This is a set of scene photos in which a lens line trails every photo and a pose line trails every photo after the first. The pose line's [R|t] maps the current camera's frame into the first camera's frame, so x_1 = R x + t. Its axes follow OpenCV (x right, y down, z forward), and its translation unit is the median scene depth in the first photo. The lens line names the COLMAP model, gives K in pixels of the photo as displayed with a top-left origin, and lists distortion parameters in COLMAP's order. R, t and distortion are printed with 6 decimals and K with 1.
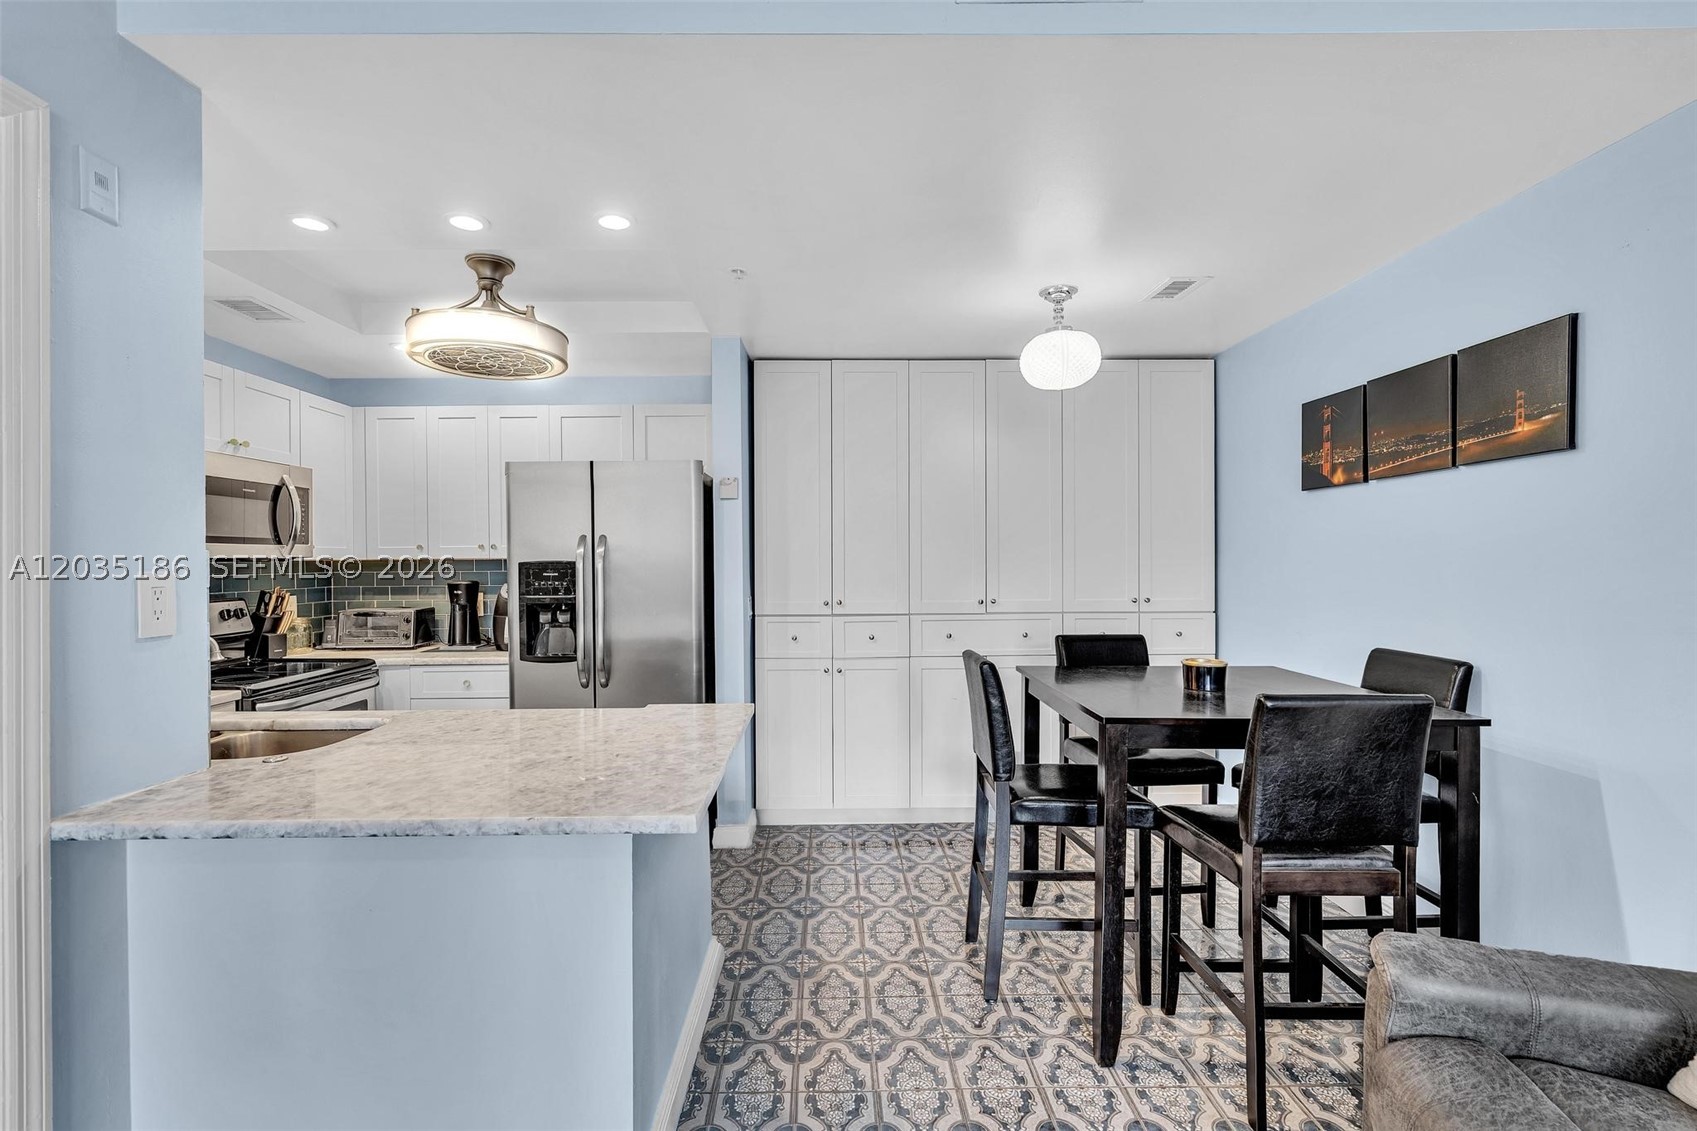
lens RADIAL K [[758.8, 0, 837.3], [0, 758.8, 566.3], [0, 0, 1]] dist [-0.003279, 0.000277]
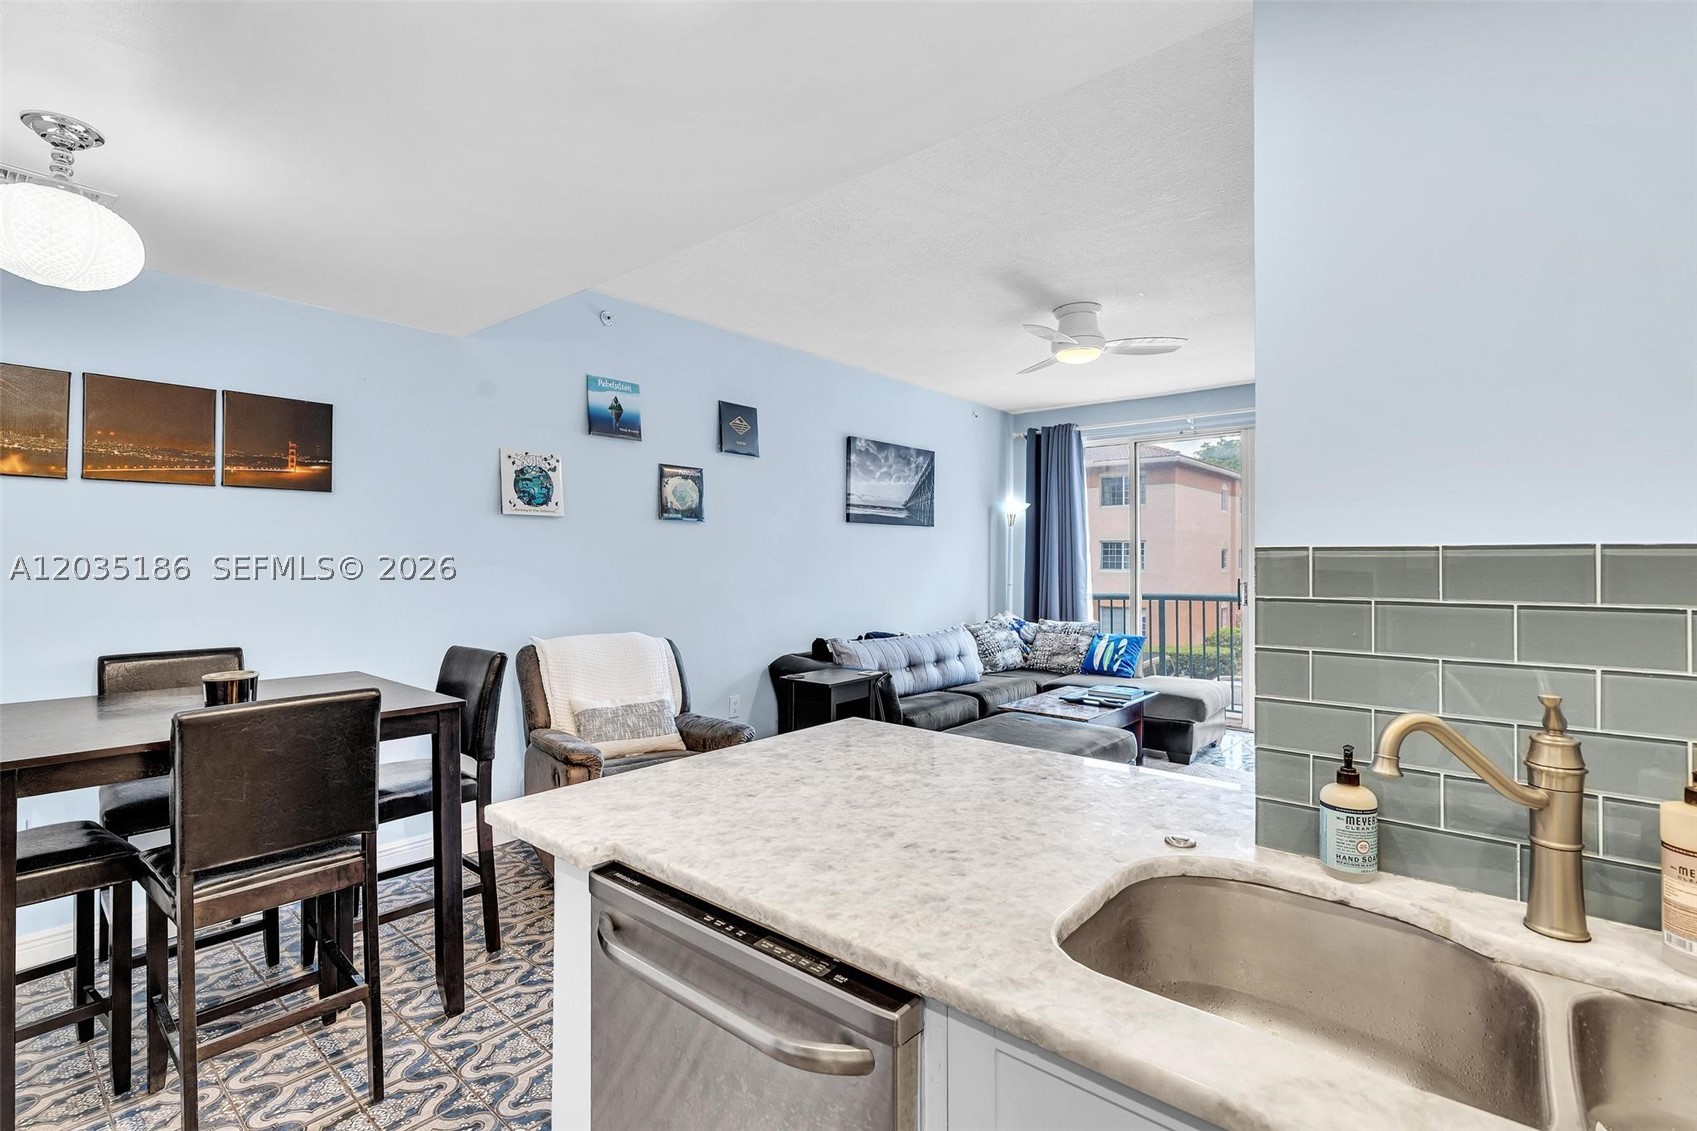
lens RADIAL K [[777.0, 0, 827.6], [0, 777.0, 556.2], [0, 0, 1]] dist [-0.007056, 0.000707]
pose [[-0.742496, 0.008231, 0.669800, -0.545693], [0.007315, 0.999965, -0.004179, -0.006839], [-0.669810, 0.001796, -0.742530, 0.974665]]
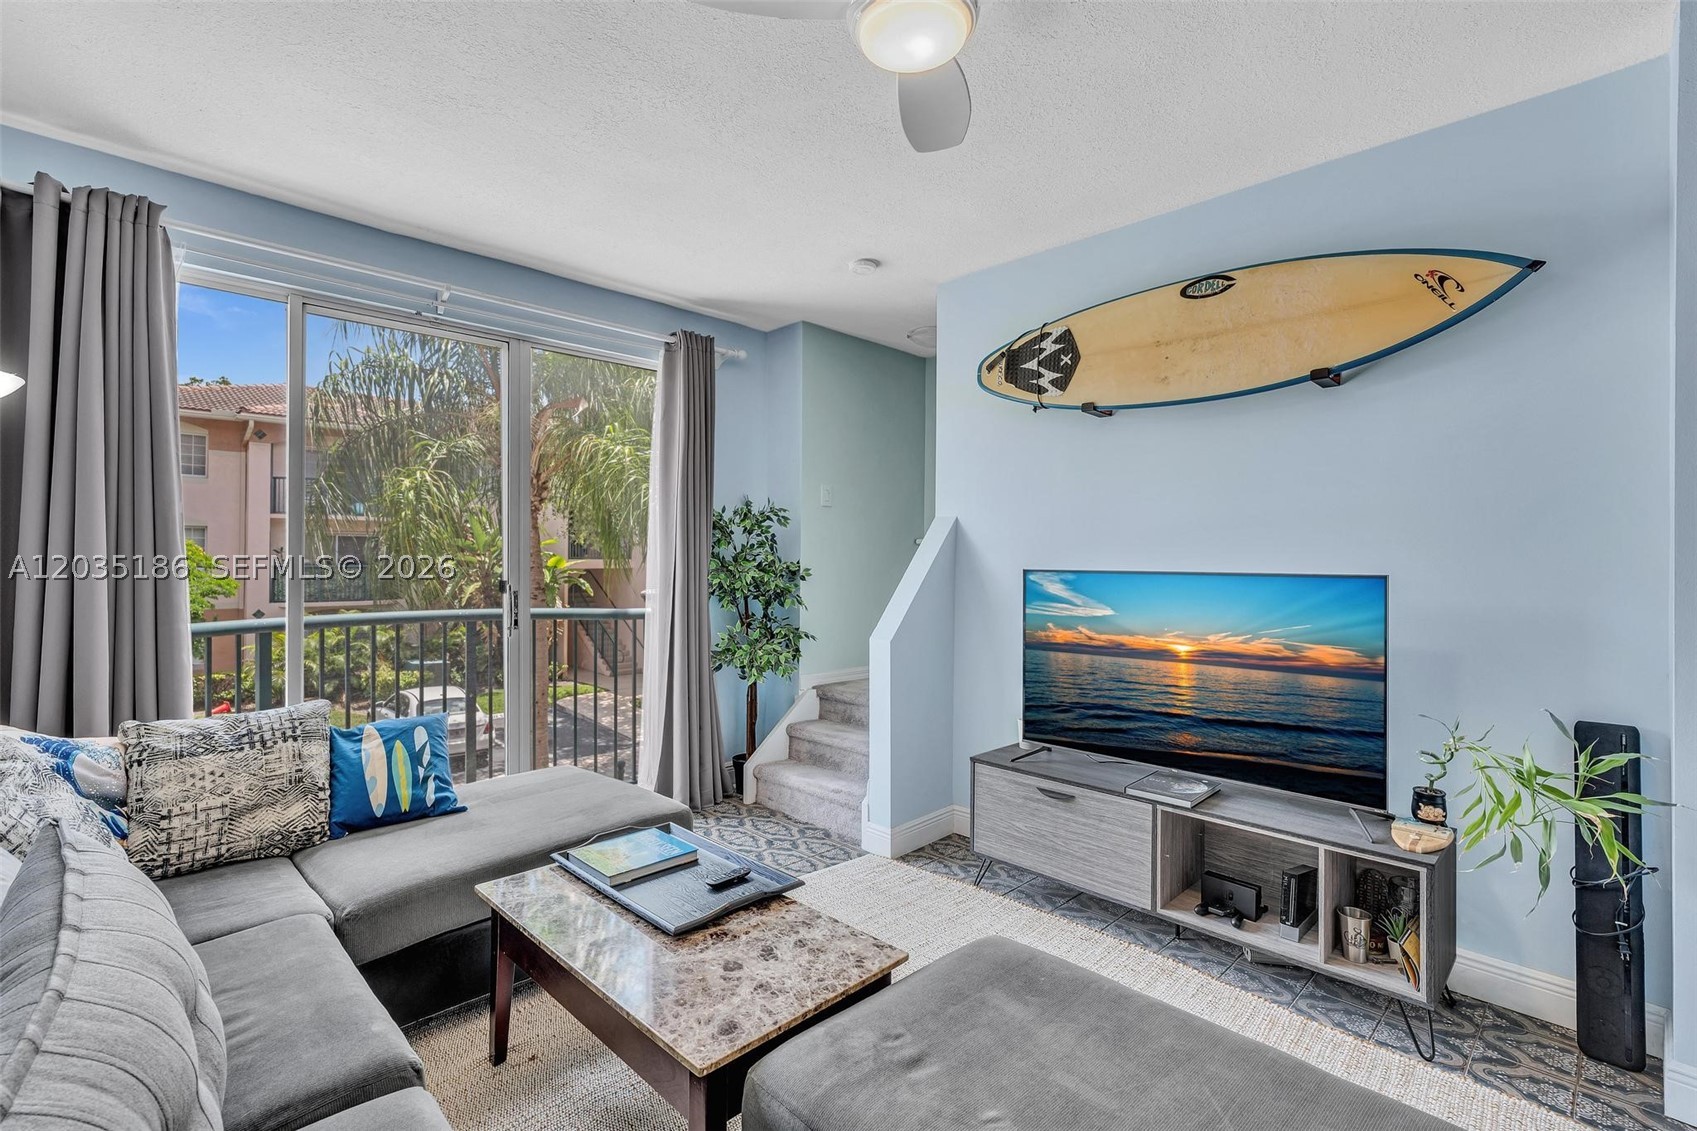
lens RADIAL K [[774.2, 0, 827.9], [0, 774.2, 552.9], [0, 0, 1]] dist [-0.004445, 0.000772]
pose [[-0.727766, -0.001556, -0.685824, 0.479453], [-0.006106, 0.999972, 0.004212, -0.007173], [0.685798, 0.007253, -0.727756, -0.020227]]
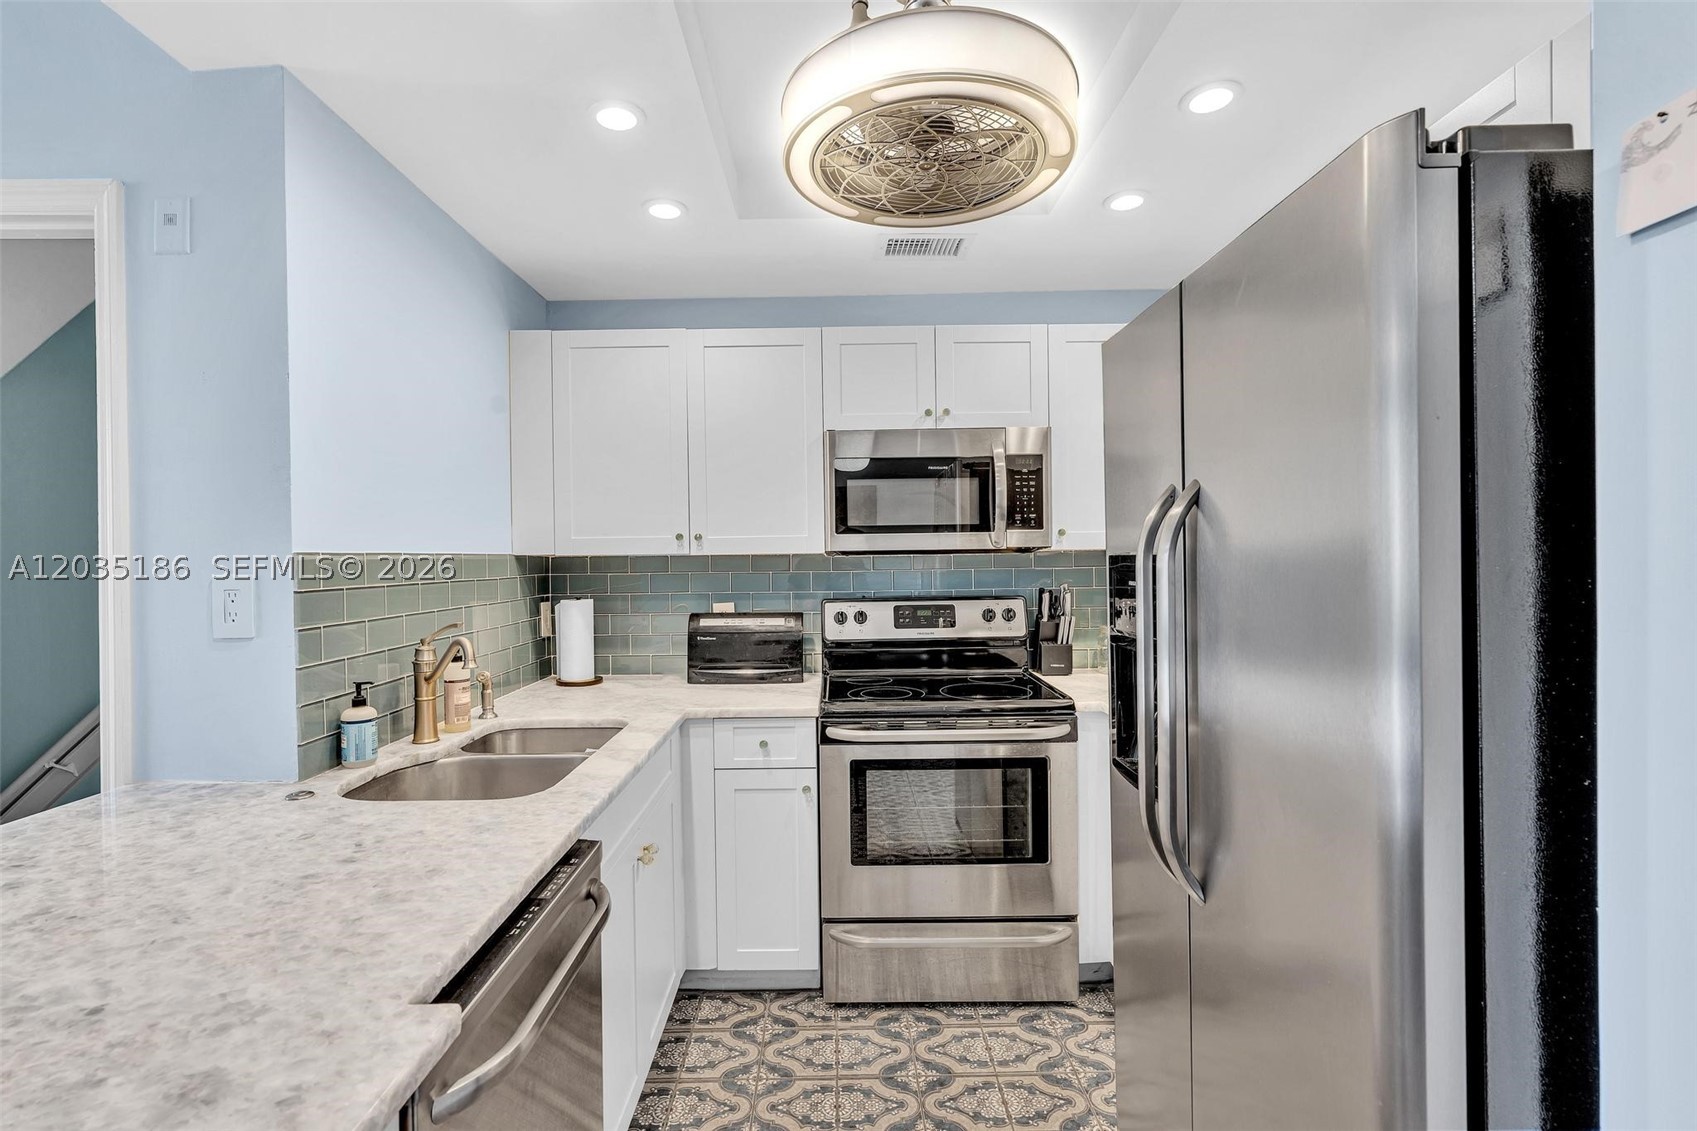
lens RADIAL K [[758.8, 0, 837.3], [0, 758.8, 566.3], [0, 0, 1]] dist [-0.003279, 0.000277]
pose [[-0.014941, 0.020819, -0.999672, 0.055371], [0.005093, 0.999772, 0.020745, -0.010389], [0.999875, -0.004781, -0.015044, 0.896823]]
